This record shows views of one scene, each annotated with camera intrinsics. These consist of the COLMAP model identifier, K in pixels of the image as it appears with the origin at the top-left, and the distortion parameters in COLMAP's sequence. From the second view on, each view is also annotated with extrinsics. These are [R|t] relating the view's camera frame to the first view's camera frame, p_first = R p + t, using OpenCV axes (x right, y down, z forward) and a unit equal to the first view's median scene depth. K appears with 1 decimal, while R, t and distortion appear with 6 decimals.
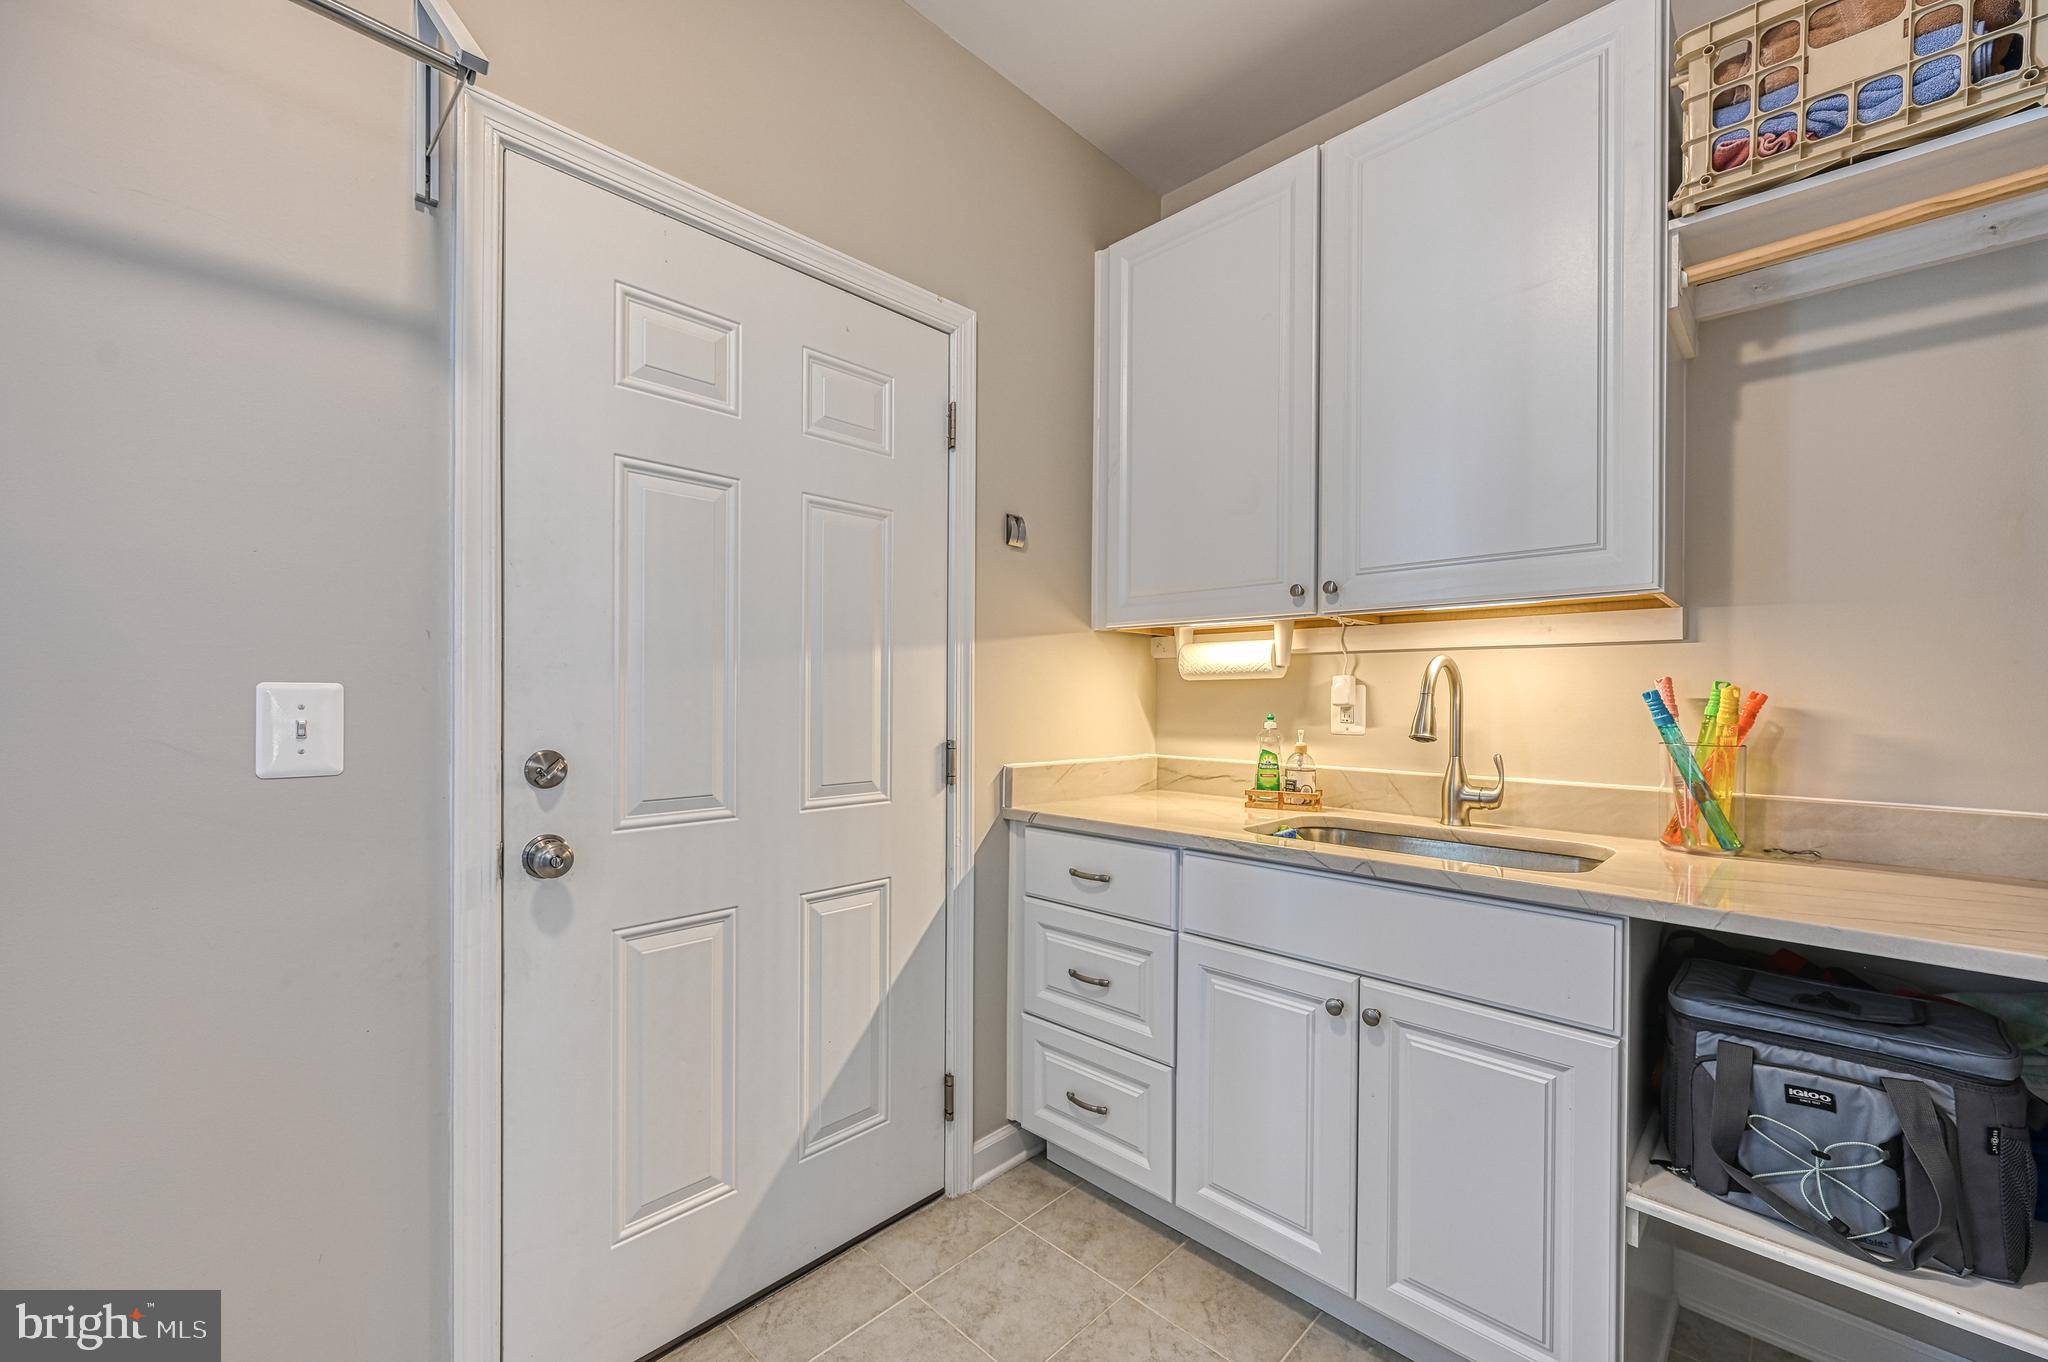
lens RADIAL K [[802.8, 0, 1000.6], [0, 802.8, 695.0], [0, 0, 1]] dist [-0.001512, -0.000026]
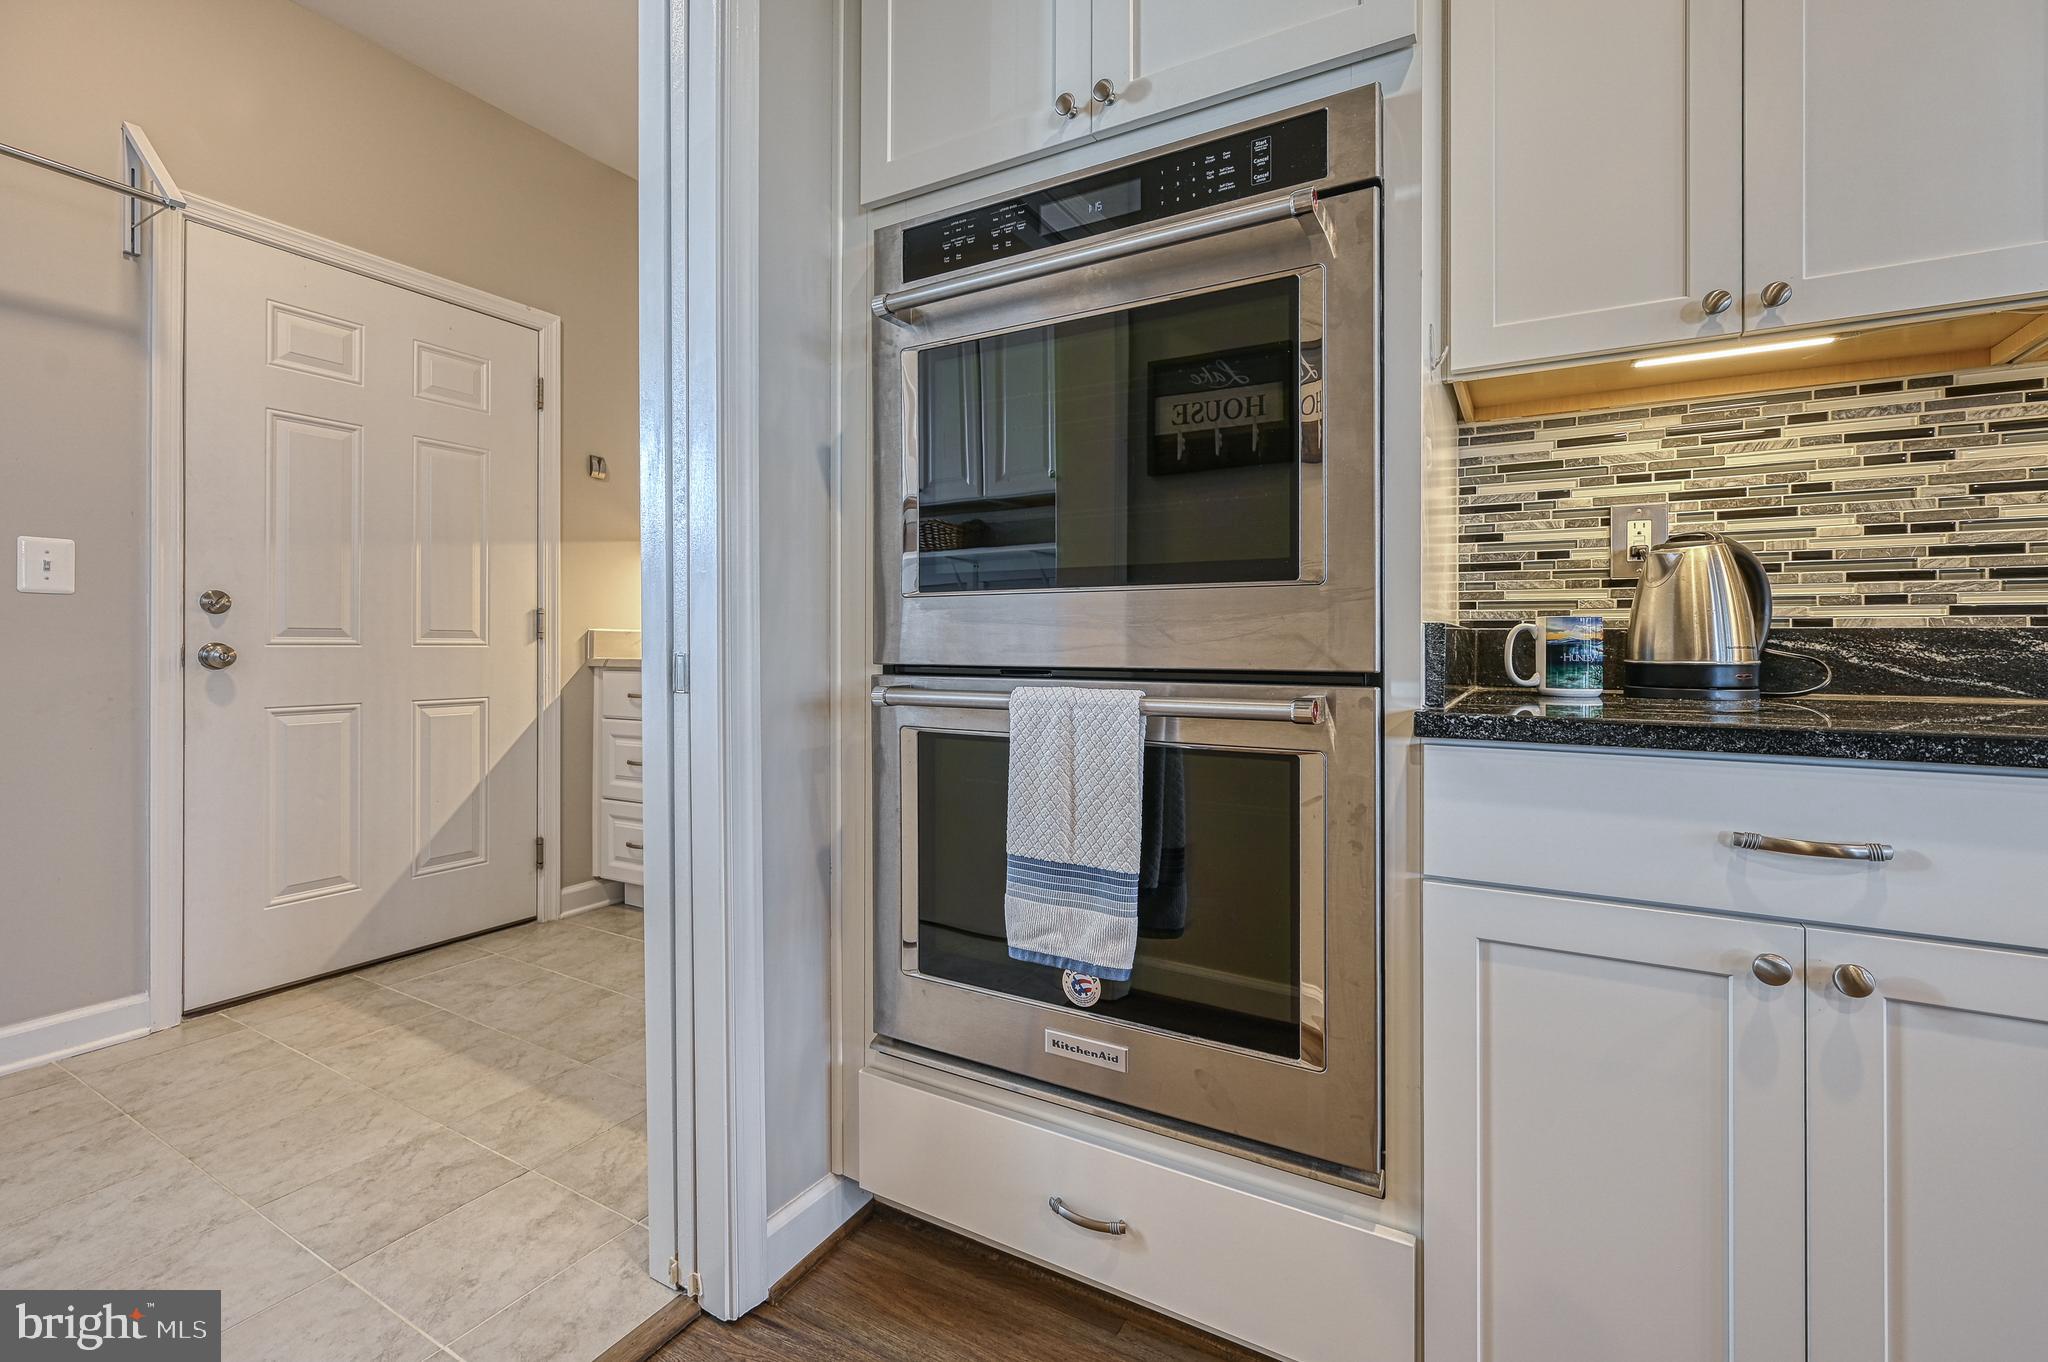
lens RADIAL K [[879.7, 0, 1031.6], [0, 879.7, 645.7], [0, 0, 1]] dist [-0.002574, 0.000291]
pose [[0.964784, -0.000154, 0.263043, 0.430955], [-0.000233, 0.999999, 0.001443, 0.138465], [-0.263043, -0.001453, 0.964783, -0.885607]]
